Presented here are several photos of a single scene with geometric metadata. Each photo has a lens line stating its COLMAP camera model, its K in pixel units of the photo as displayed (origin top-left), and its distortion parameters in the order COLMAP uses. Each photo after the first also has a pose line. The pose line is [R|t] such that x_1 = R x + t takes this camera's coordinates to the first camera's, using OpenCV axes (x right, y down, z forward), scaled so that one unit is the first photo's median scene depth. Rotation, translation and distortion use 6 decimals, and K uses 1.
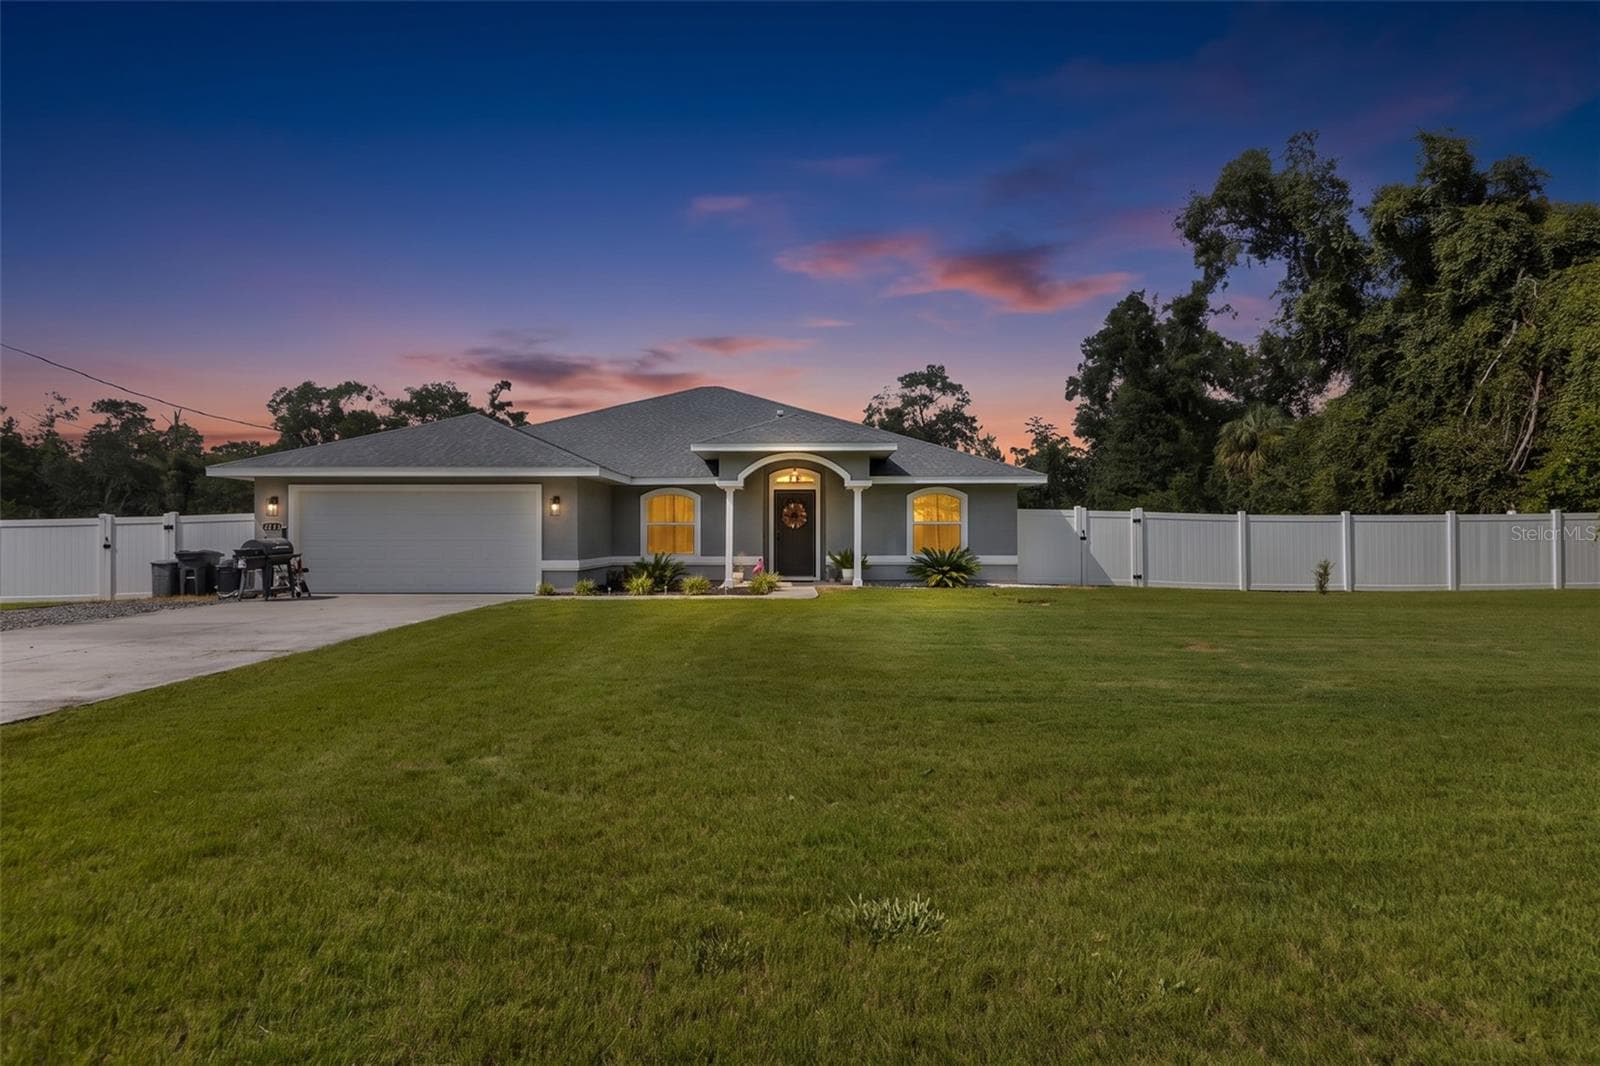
lens RADIAL K [[937.8, 0, 811.8], [0, 937.8, 532.3], [0, 0, 1]] dist [0.006994, -0.001874]
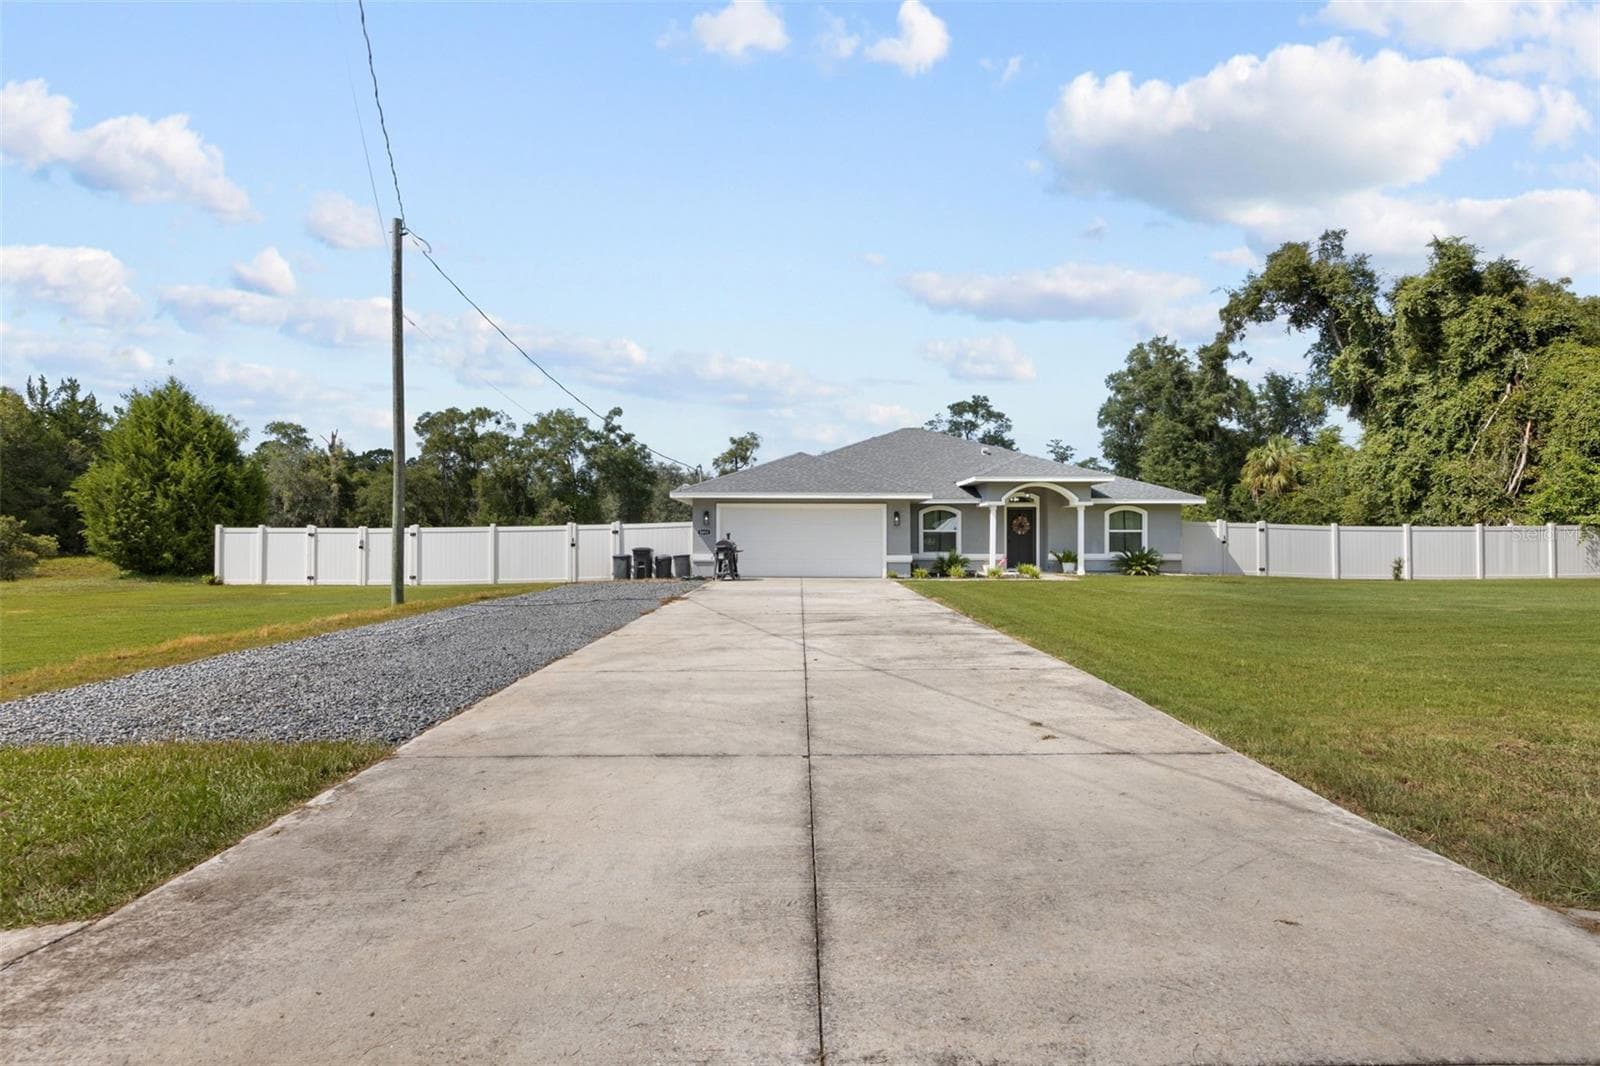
lens RADIAL K [[868.7, 0, 788.5], [0, 868.7, 532.5], [0, 0, 1]] dist [-0.006990, 0.002437]
pose [[0.999988, 0.003477, -0.003485, -0.247184], [-0.003495, 0.999981, -0.005086, 0.000528], [0.003468, 0.005098, 0.999981, -0.216736]]
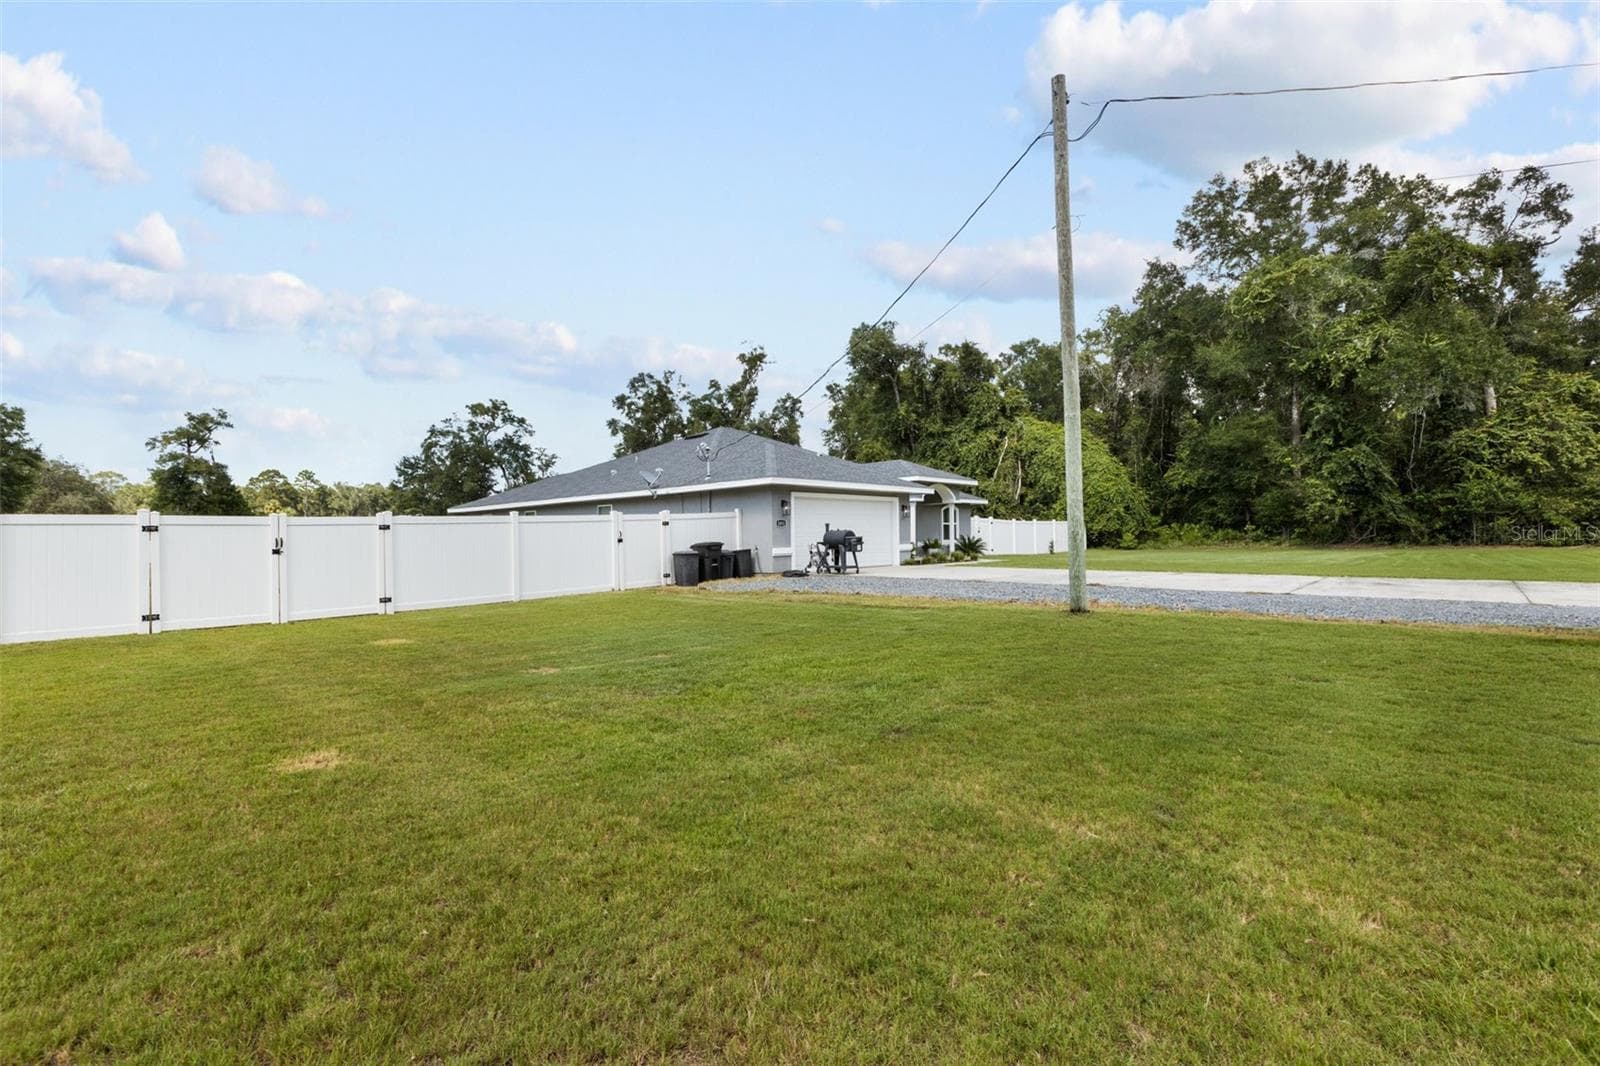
lens RADIAL K [[741.1, 0, 812.0], [0, 741.1, 530.4], [0, 0, 1]] dist [0.003174, -0.002789]
pose [[0.650952, -0.003128, 0.759112, -0.774650], [0.012755, 0.999895, -0.006817, 0.007102], [-0.759012, 0.014120, 0.650924, 0.157603]]
